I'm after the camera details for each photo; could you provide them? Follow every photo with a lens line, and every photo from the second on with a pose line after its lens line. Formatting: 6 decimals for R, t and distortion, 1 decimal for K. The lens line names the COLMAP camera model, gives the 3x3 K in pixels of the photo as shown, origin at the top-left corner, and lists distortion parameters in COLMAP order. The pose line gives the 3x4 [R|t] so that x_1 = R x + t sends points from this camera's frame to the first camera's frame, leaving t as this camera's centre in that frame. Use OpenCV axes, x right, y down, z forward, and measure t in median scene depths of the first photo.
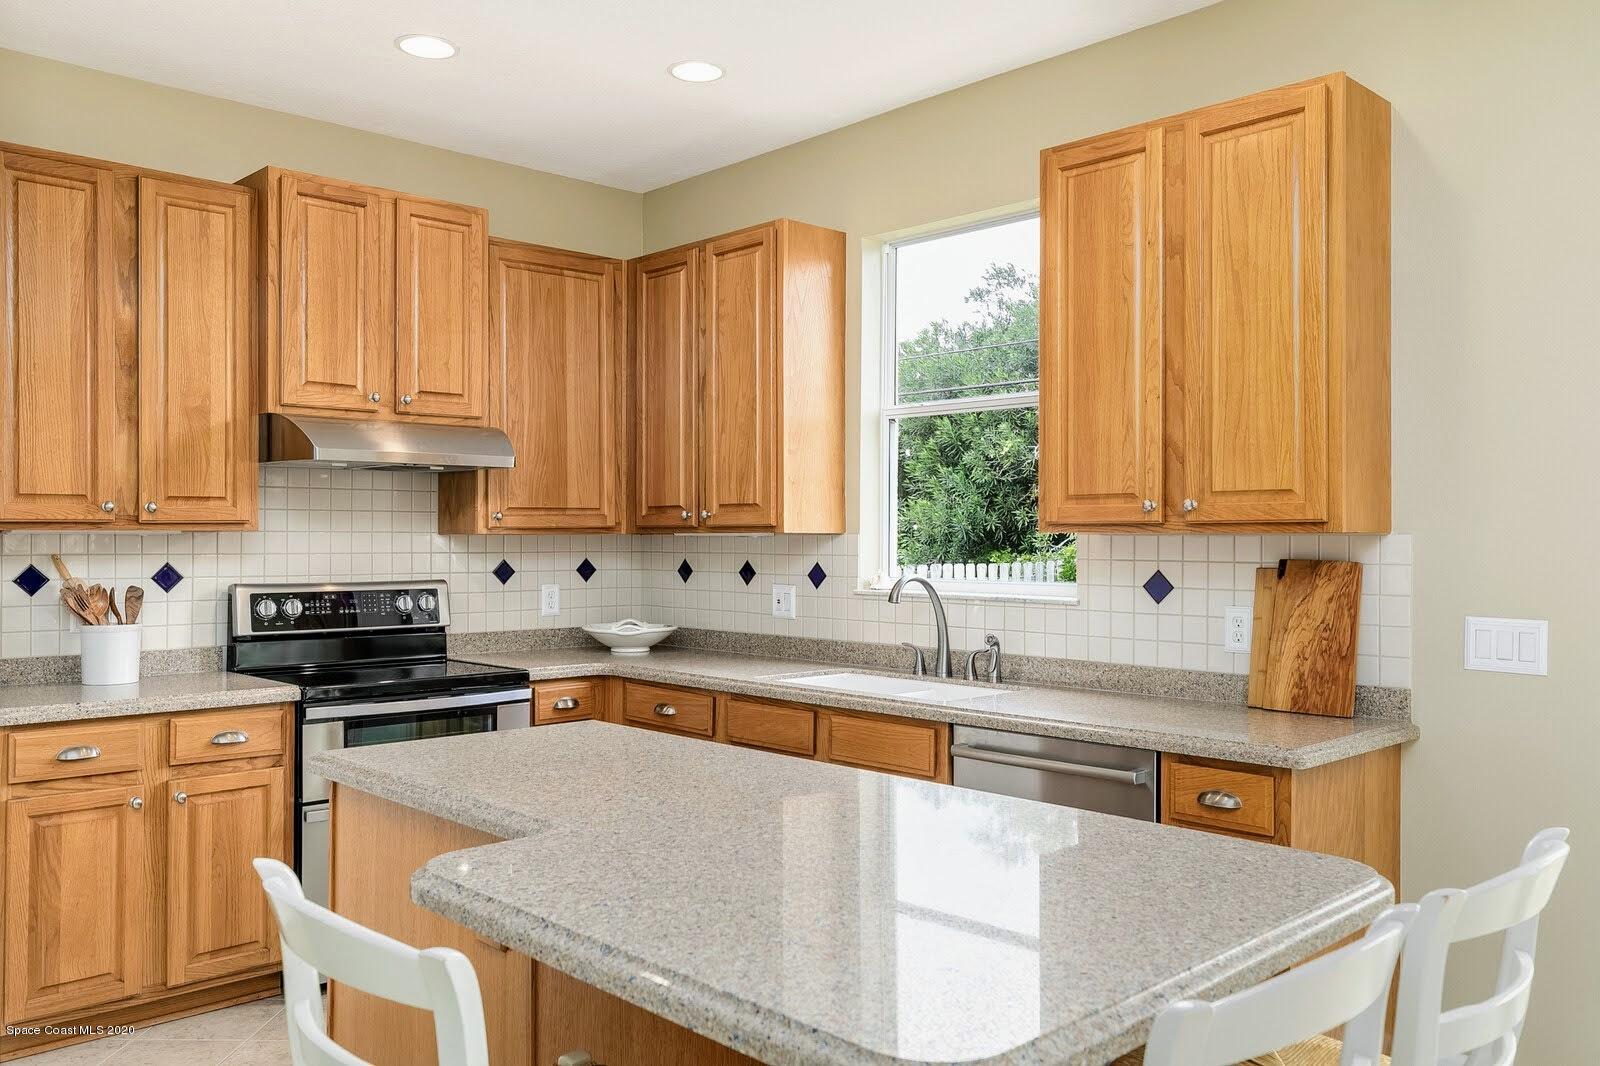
lens RADIAL K [[1251.4, 0, 805.9], [0, 1251.4, 528.1], [0, 0, 1]] dist [0.002400, -0.003050]
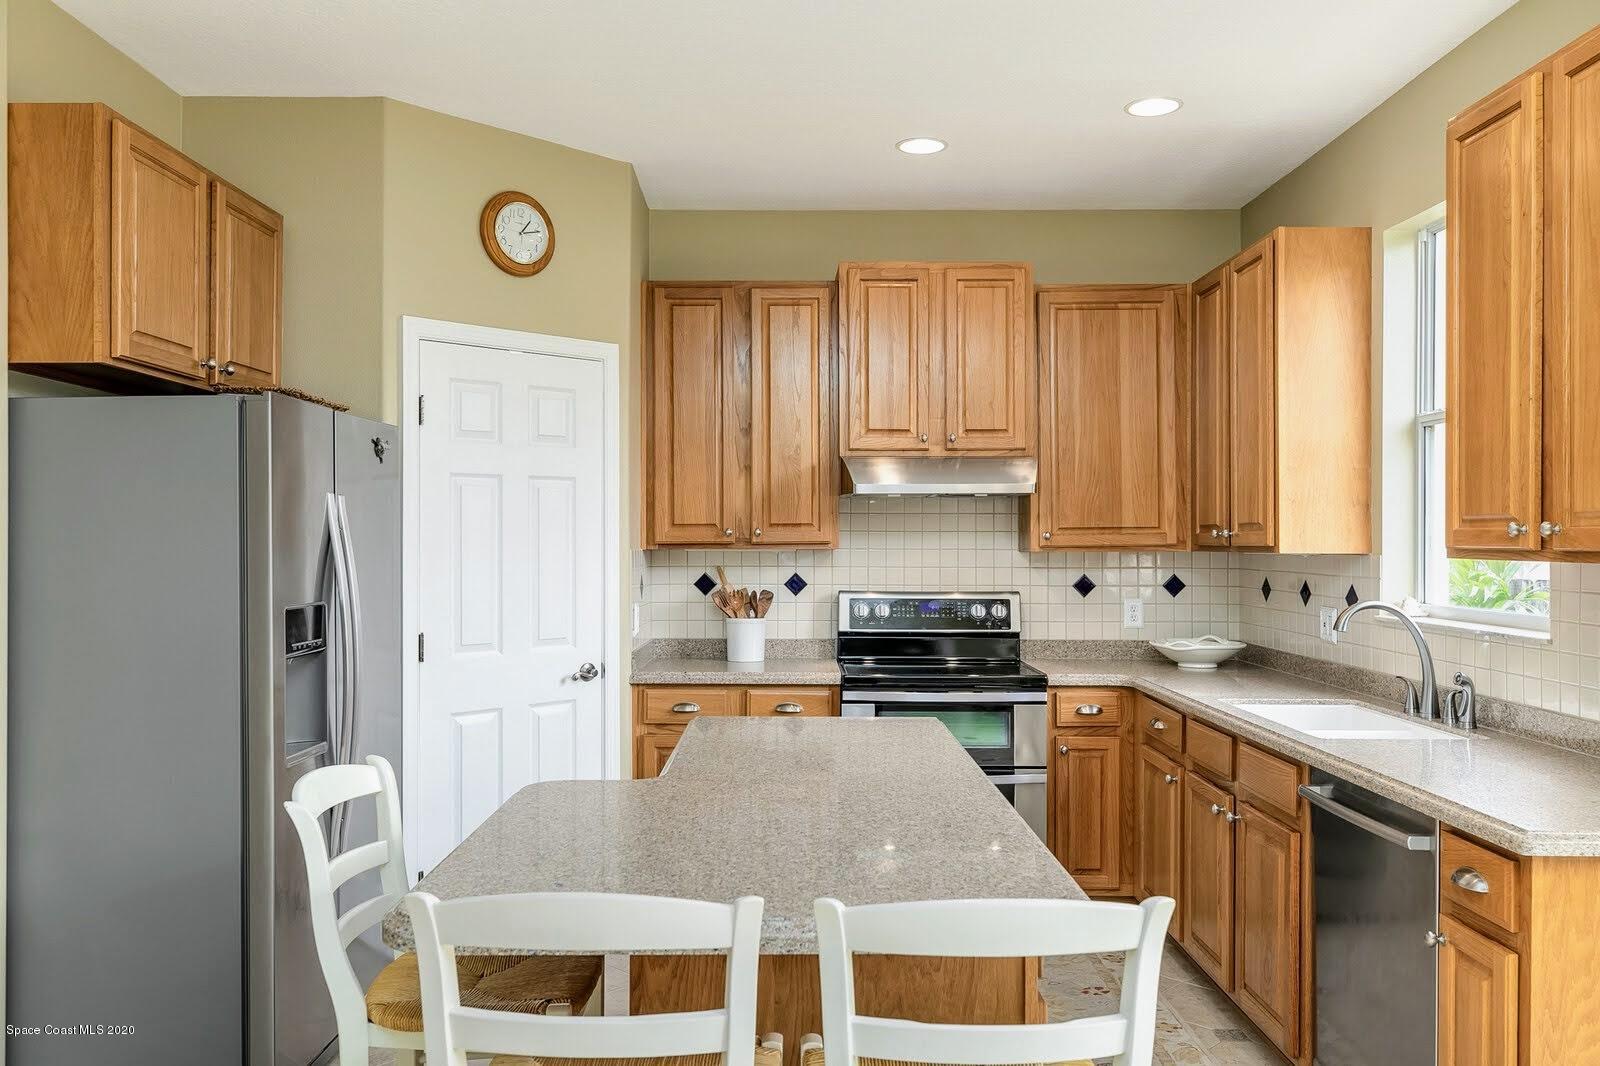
lens RADIAL K [[1251.4, 0, 803.8], [0, 1251.4, 535.5], [0, 0, 1]] dist [0.002400, -0.003050]
pose [[0.726965, -0.001938, -0.686671, 0.386336], [0.003885, 0.999992, 0.001291, -0.013030], [0.686663, -0.003606, 0.726967, 0.047655]]
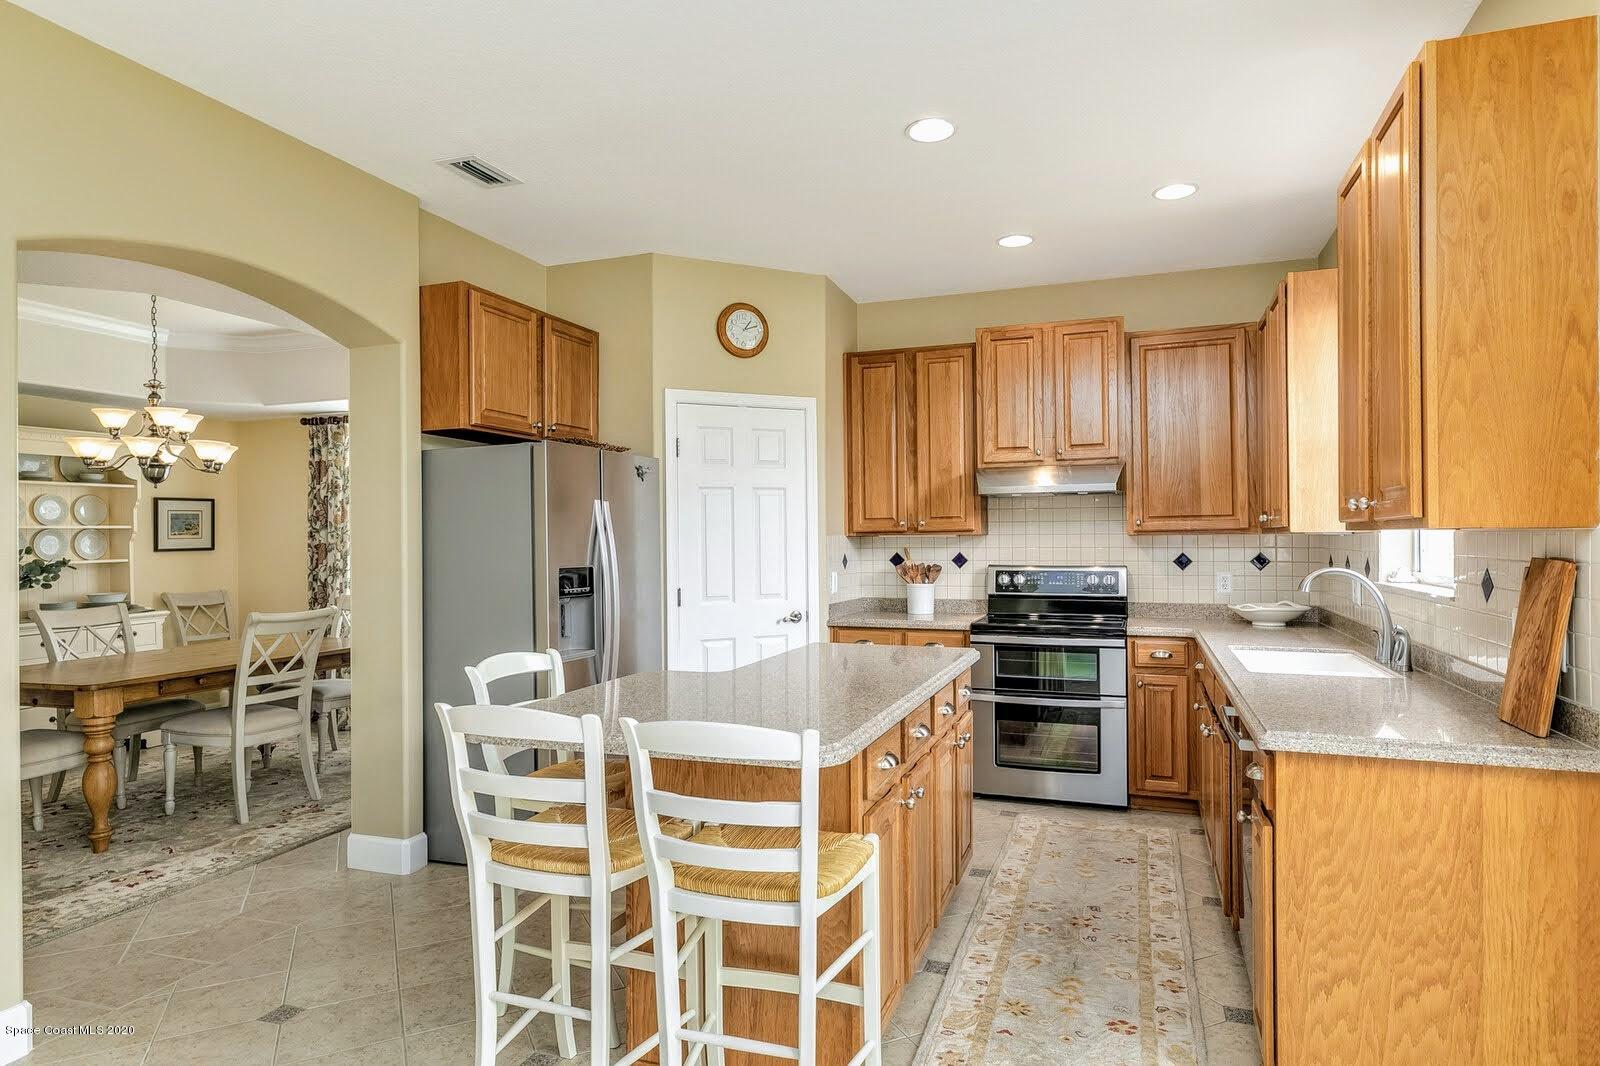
lens RADIAL K [[922.6, 0, 804.8], [0, 922.6, 535.0], [0, 0, 1]] dist [0.006968, 0.004420]
pose [[0.447861, -0.008116, -0.894066, 0.585322], [0.013954, 0.999900, -0.002087, 0.001868], [0.893994, -0.011541, 0.447930, 0.179630]]
